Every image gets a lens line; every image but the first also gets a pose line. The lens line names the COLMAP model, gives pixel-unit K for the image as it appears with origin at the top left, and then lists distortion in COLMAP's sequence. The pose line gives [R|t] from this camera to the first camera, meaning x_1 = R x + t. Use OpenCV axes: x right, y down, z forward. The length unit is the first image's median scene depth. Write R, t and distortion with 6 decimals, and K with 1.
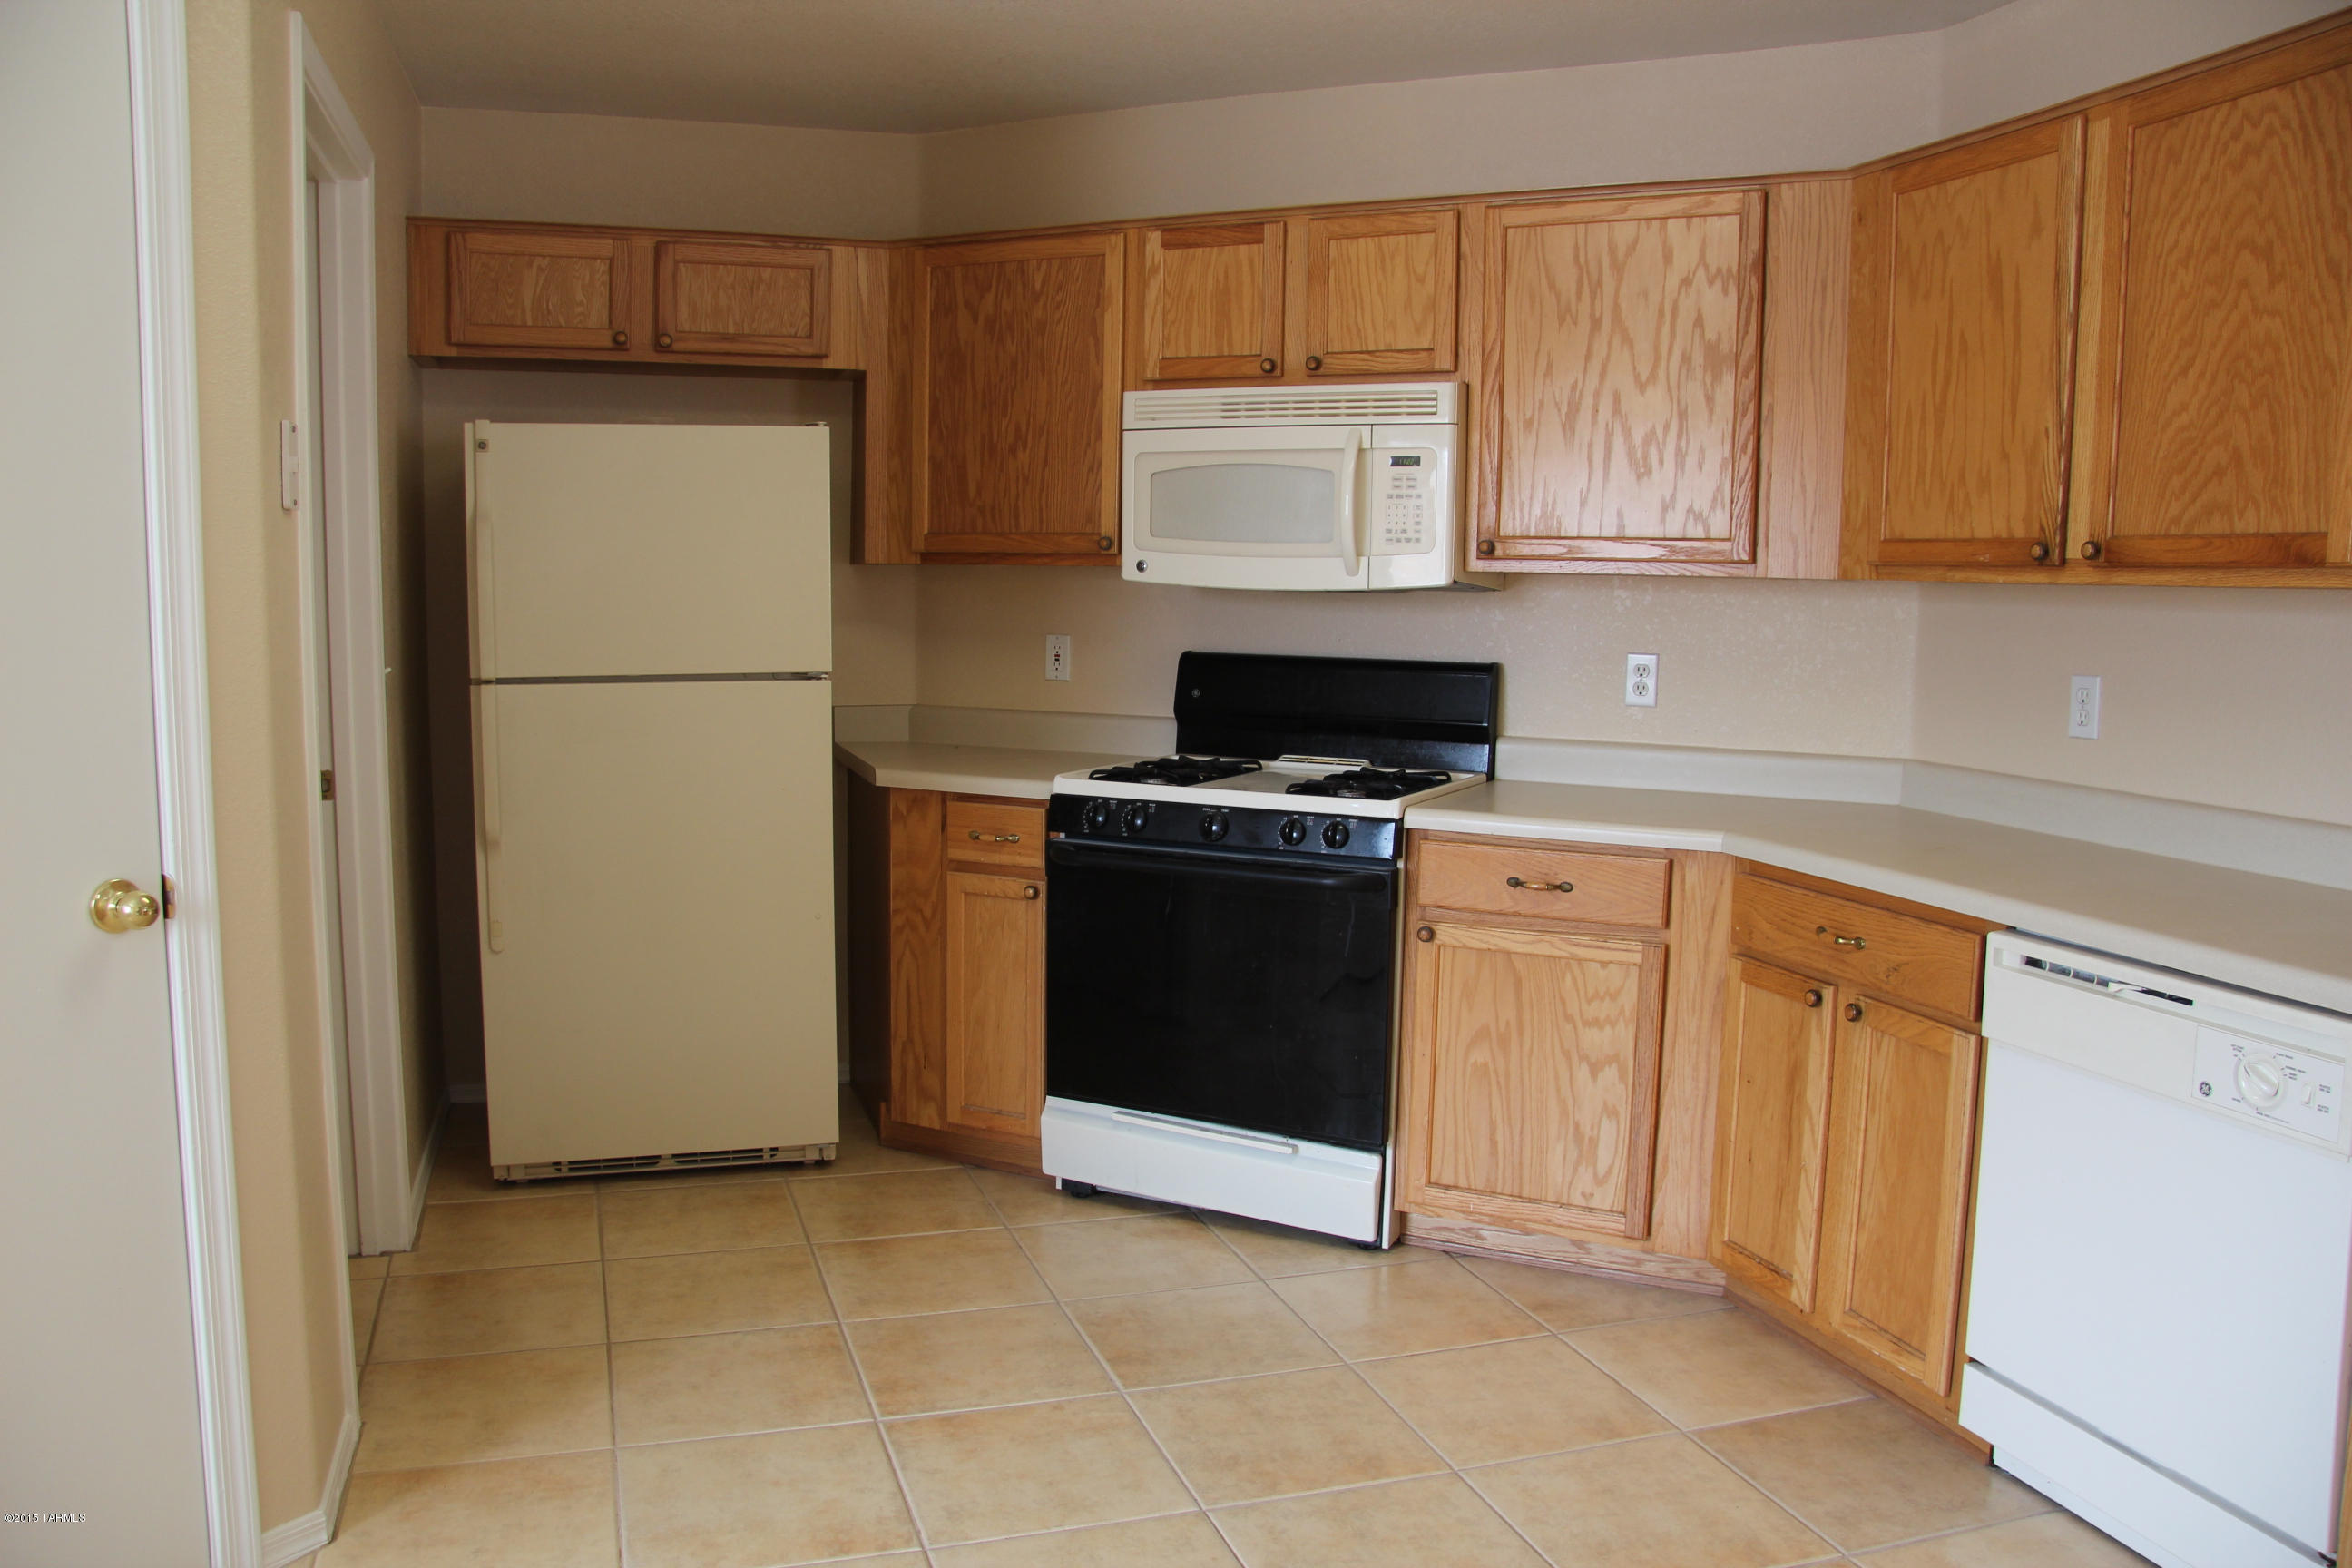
lens RADIAL K [[1822.6, 0, 1173.3], [0, 1822.6, 812.1], [0, 0, 1]] dist [-0.180979, 0.148638]
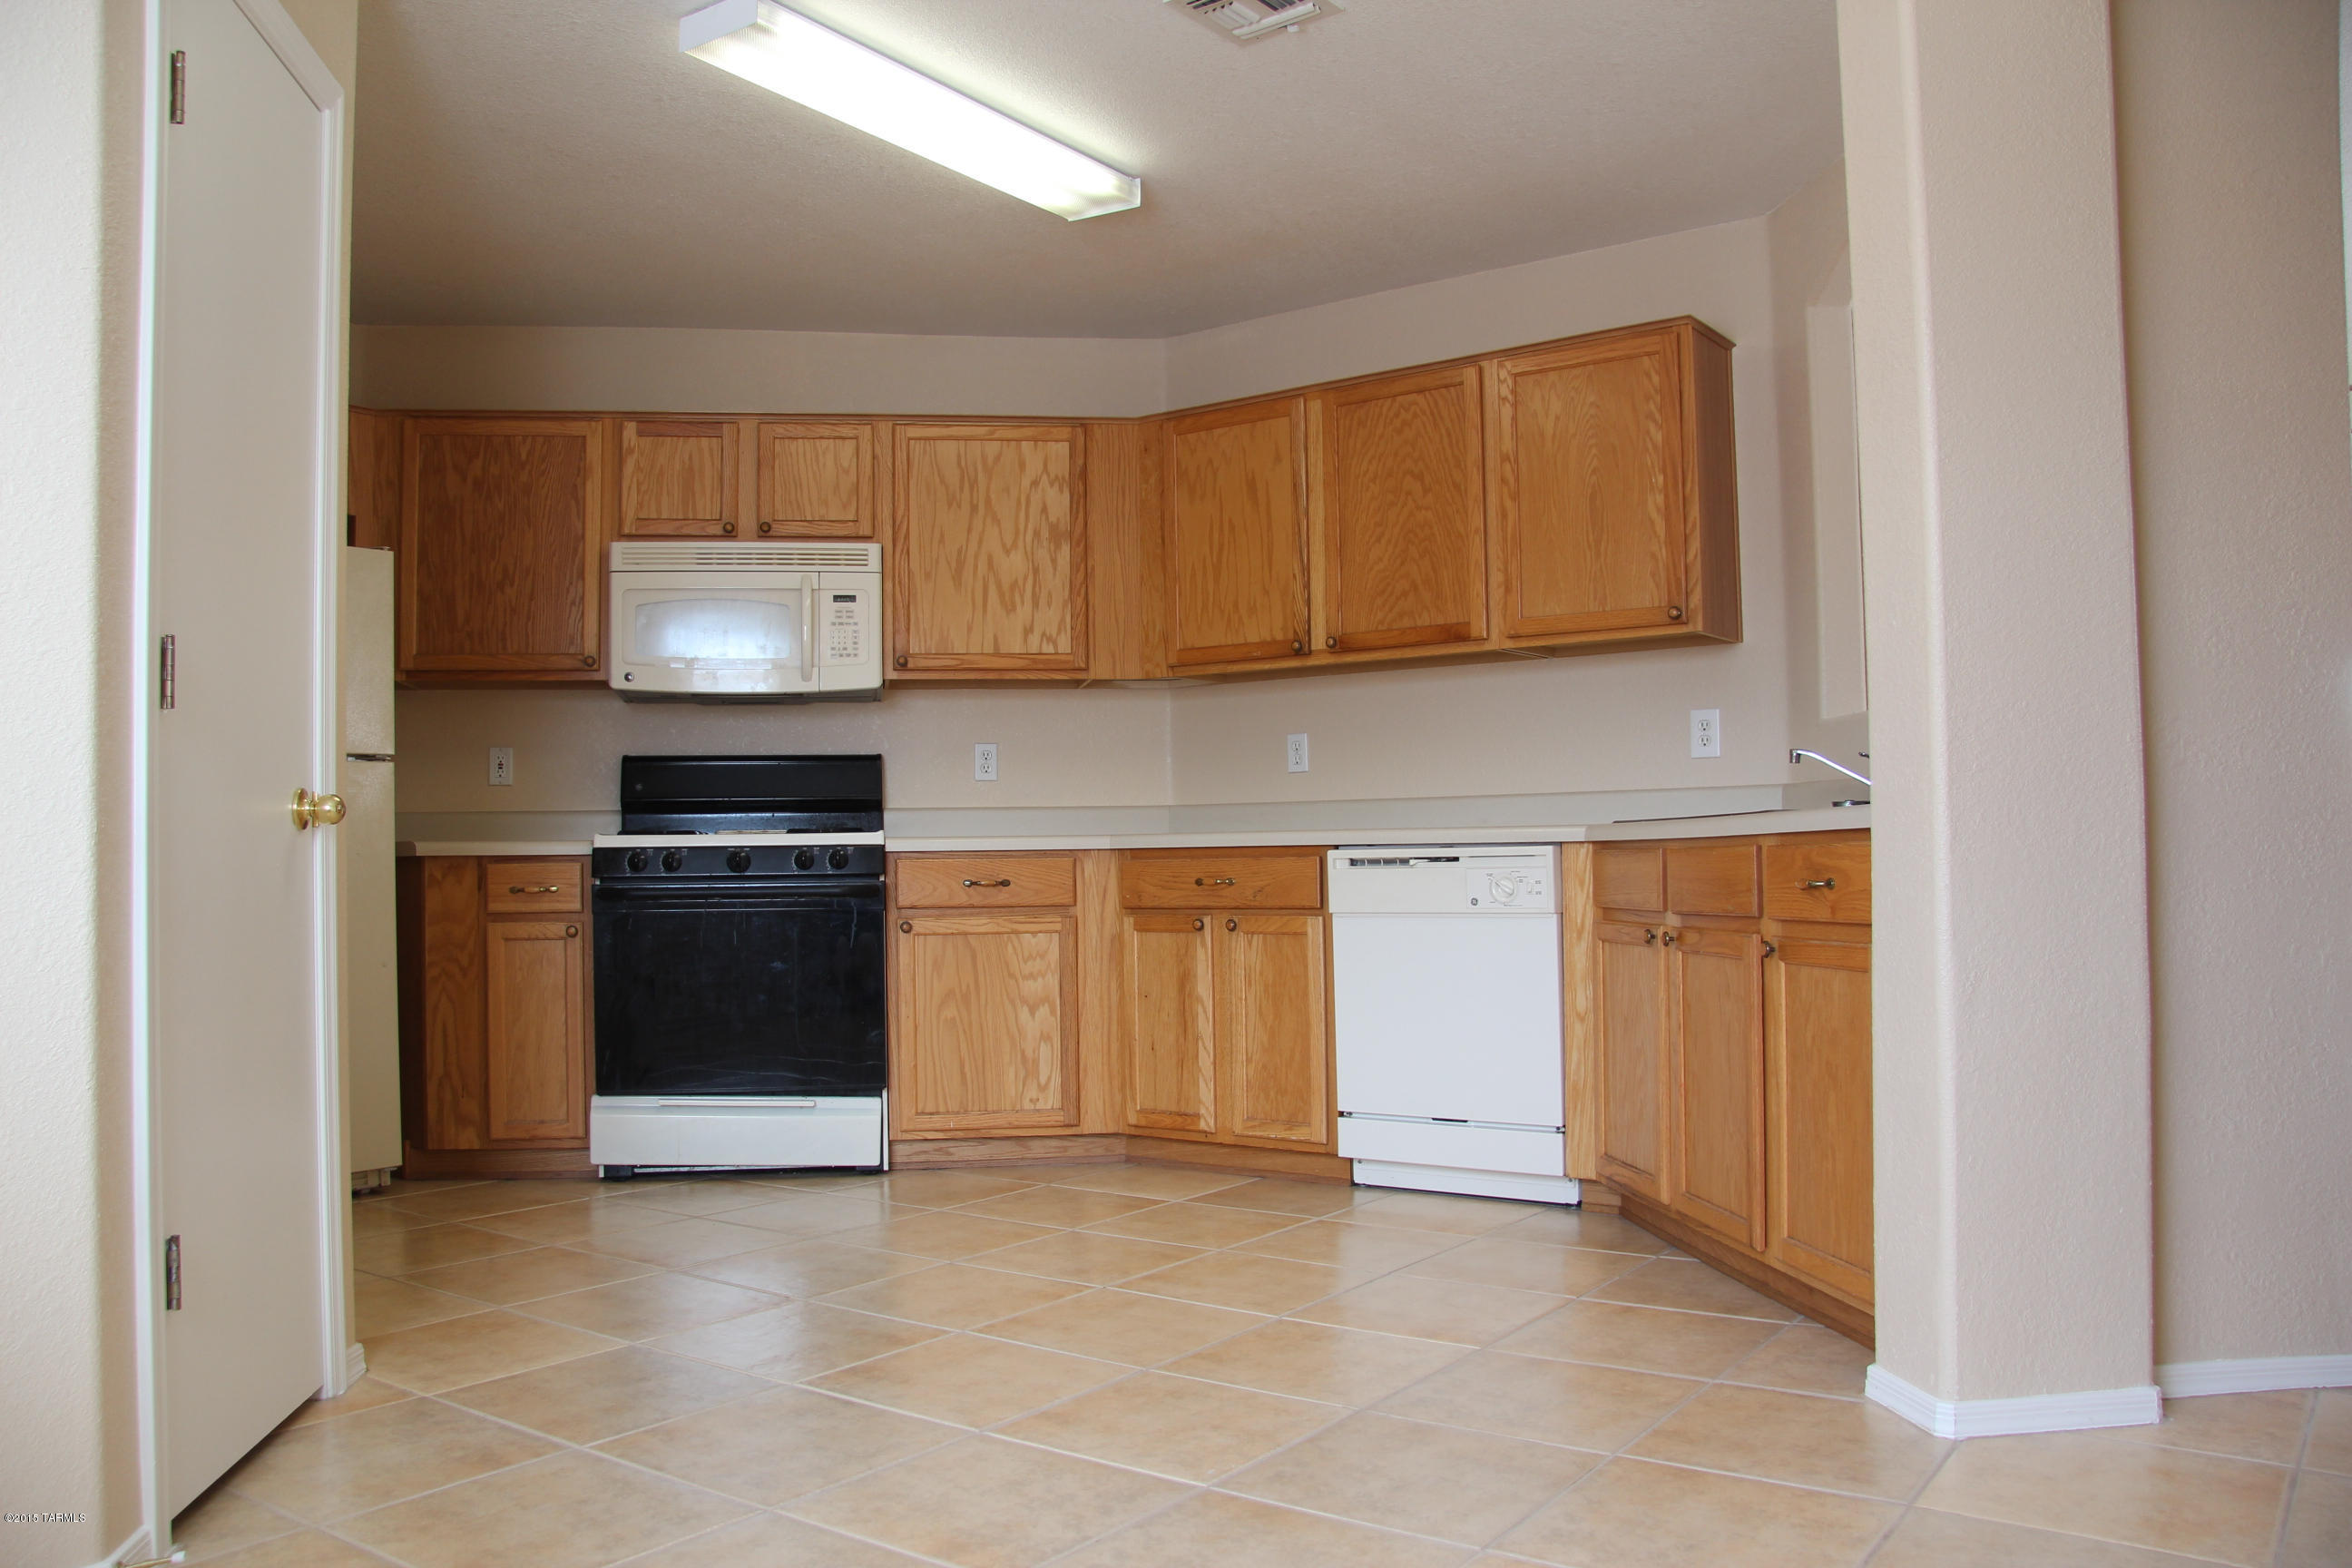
lens RADIAL K [[1822.6, 0, 1173.3], [0, 1822.6, 812.1], [0, 0, 1]] dist [-0.180979, 0.148638]
pose [[0.809734, -0.012285, 0.586669, -0.524058], [0.099936, 0.988062, -0.117245, 0.168518], [-0.578225, 0.153567, 0.801295, -0.252028]]
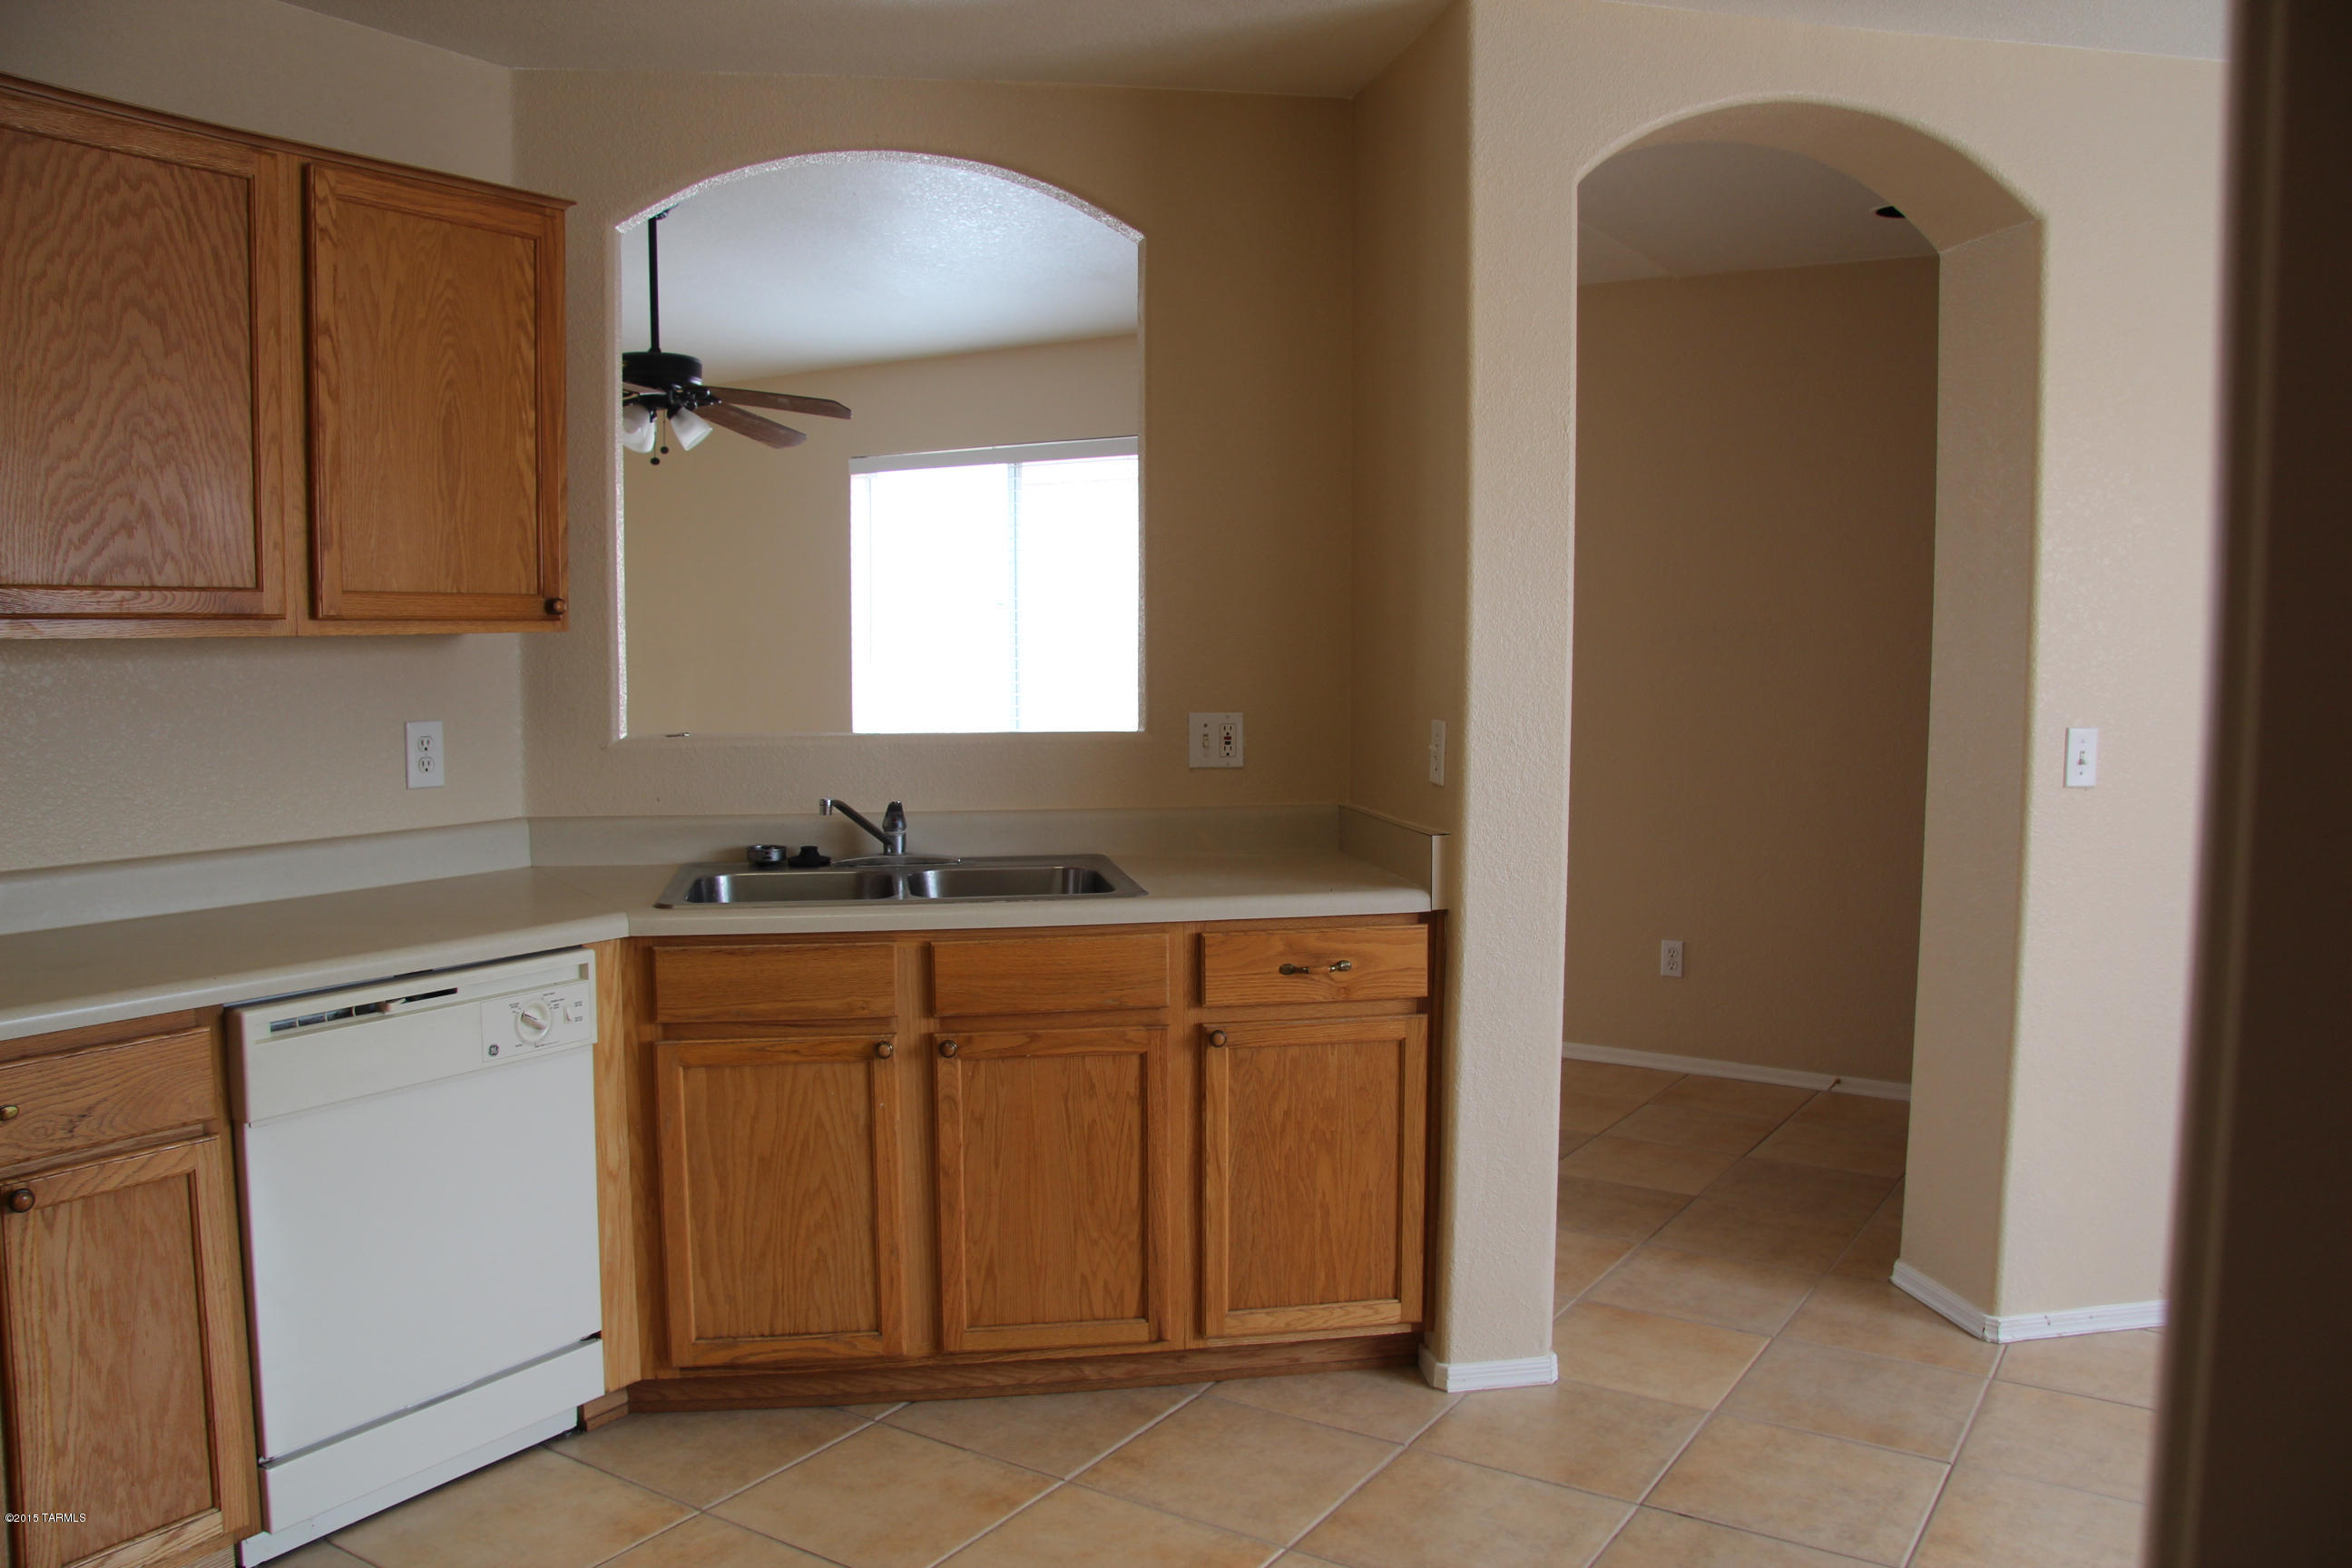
lens RADIAL K [[1822.6, 0, 1173.3], [0, 1822.6, 812.1], [0, 0, 1]] dist [-0.180979, 0.148638]
pose [[-0.634099, -0.096221, 0.767242, -0.418803], [0.085413, 0.977440, 0.193173, -0.131918], [-0.768520, 0.188023, -0.611575, 0.881886]]
